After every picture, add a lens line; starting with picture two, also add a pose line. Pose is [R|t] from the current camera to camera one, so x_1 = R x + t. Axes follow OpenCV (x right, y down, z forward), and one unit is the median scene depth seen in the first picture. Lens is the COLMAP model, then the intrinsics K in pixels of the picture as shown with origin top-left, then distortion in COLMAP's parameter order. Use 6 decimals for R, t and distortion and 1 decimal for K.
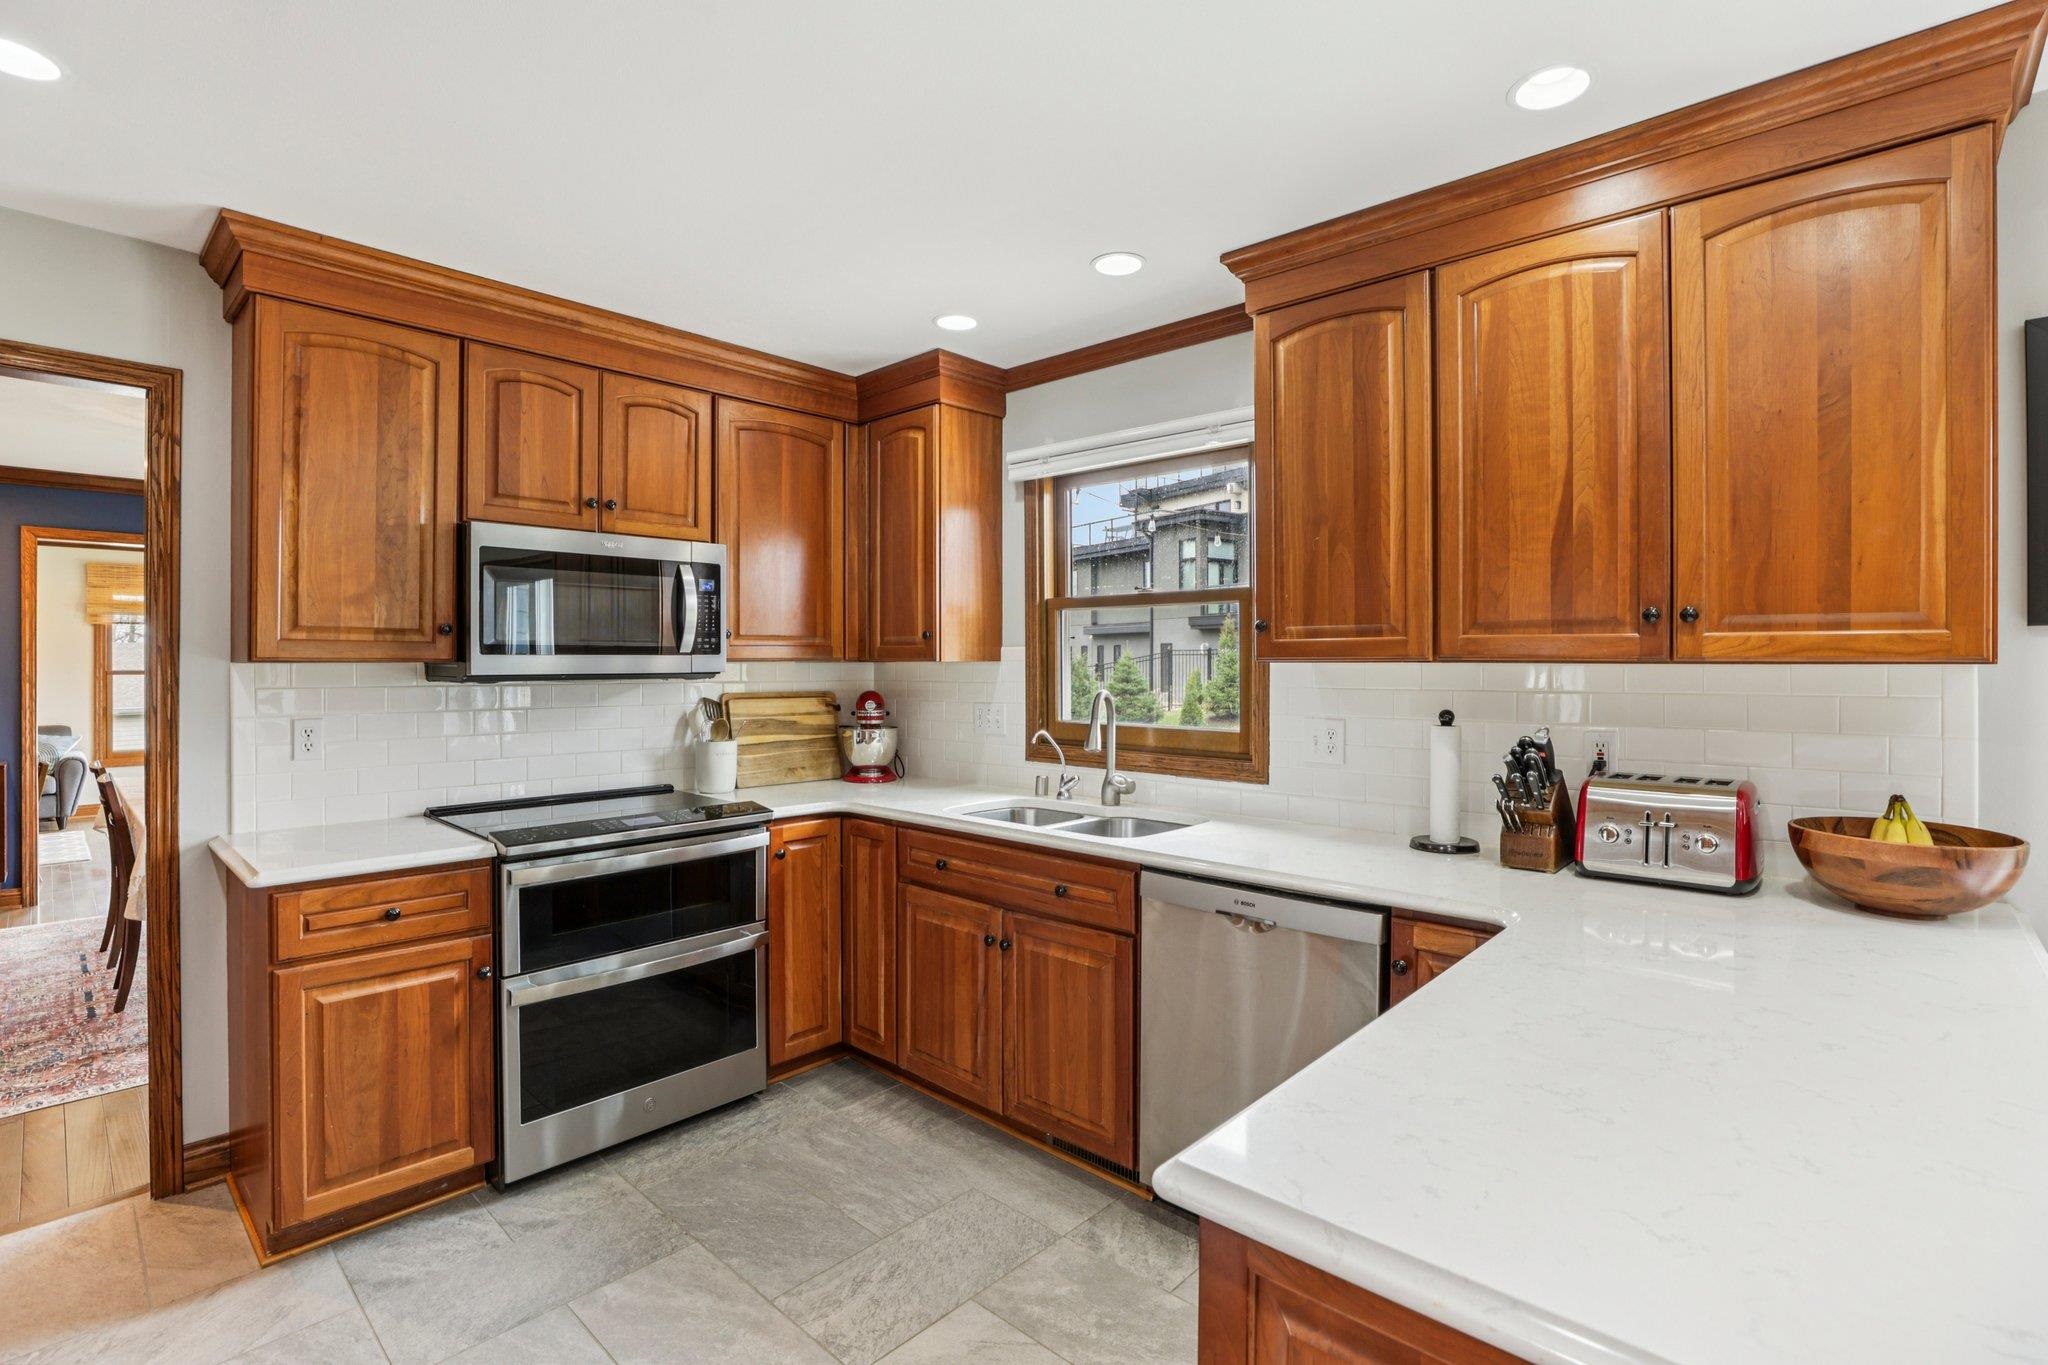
lens RADIAL K [[959.1, 0, 1045.5], [0, 959.1, 667.0], [0, 0, 1]] dist [-0.048876, 0.016367]
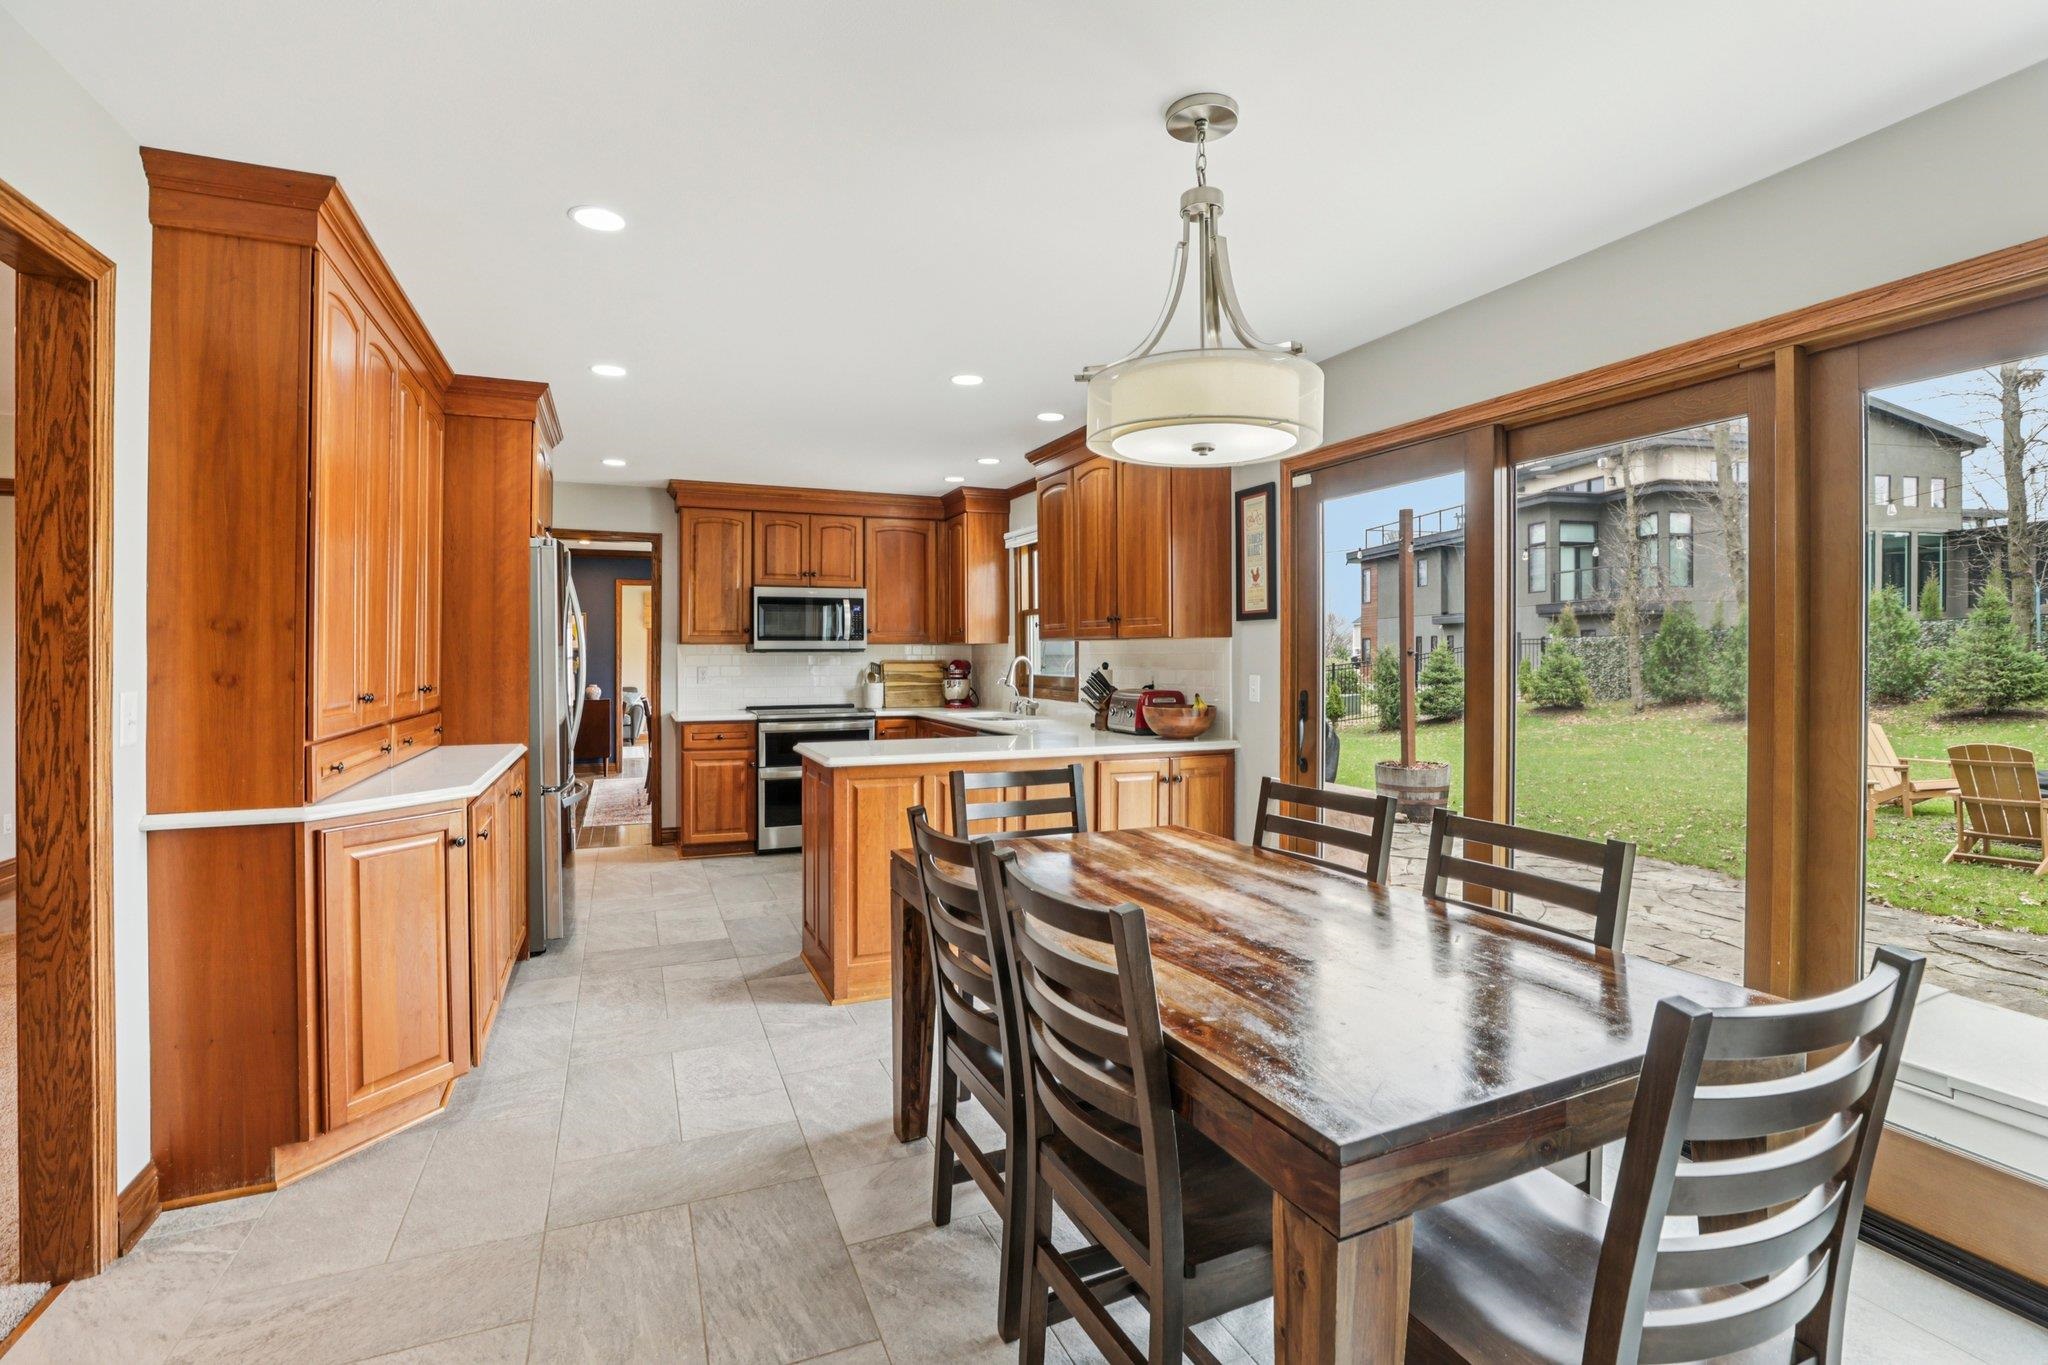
lens RADIAL K [[949.8, 0, 1023.6], [0, 949.8, 657.3], [0, 0, 1]] dist [-0.048932, 0.019853]
pose [[0.910176, -0.000745, -0.414221, 1.061874], [-0.000151, 0.999998, -0.002130, 0.035831], [0.414221, 0.002001, 0.910174, -0.963733]]
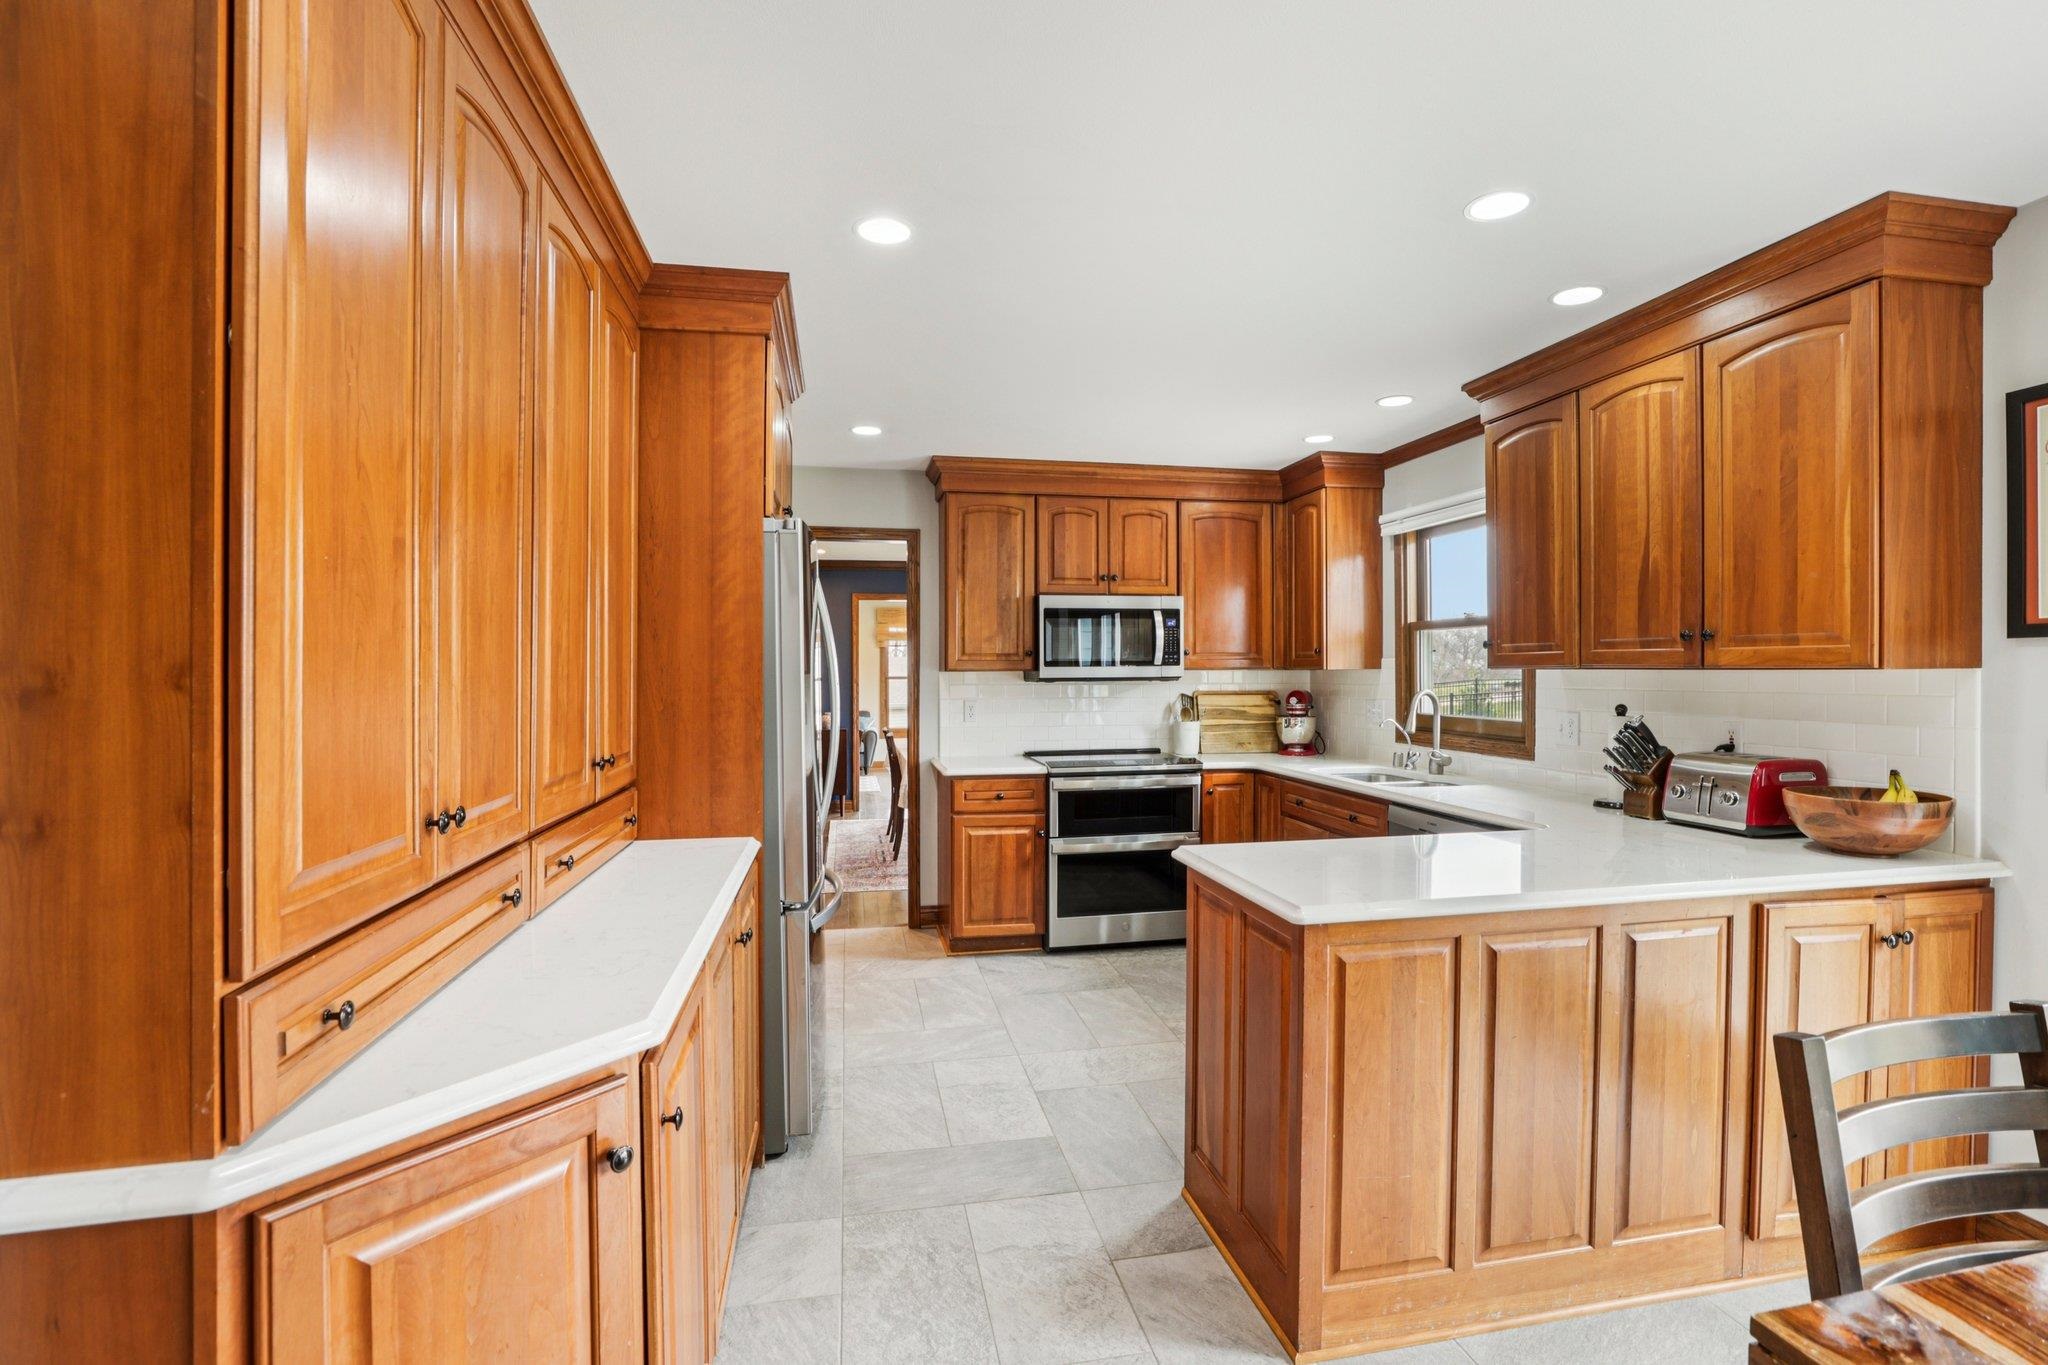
lens RADIAL K [[962.1, 0, 1024.0], [0, 962.1, 682.5], [0, 0, 1]] dist [-0.051959, 0.016469]
pose [[0.799278, 0.003982, -0.600948, 0.508686], [0.001046, 0.999967, 0.008017, 0.002590], [0.600960, -0.007036, 0.799248, -0.537126]]
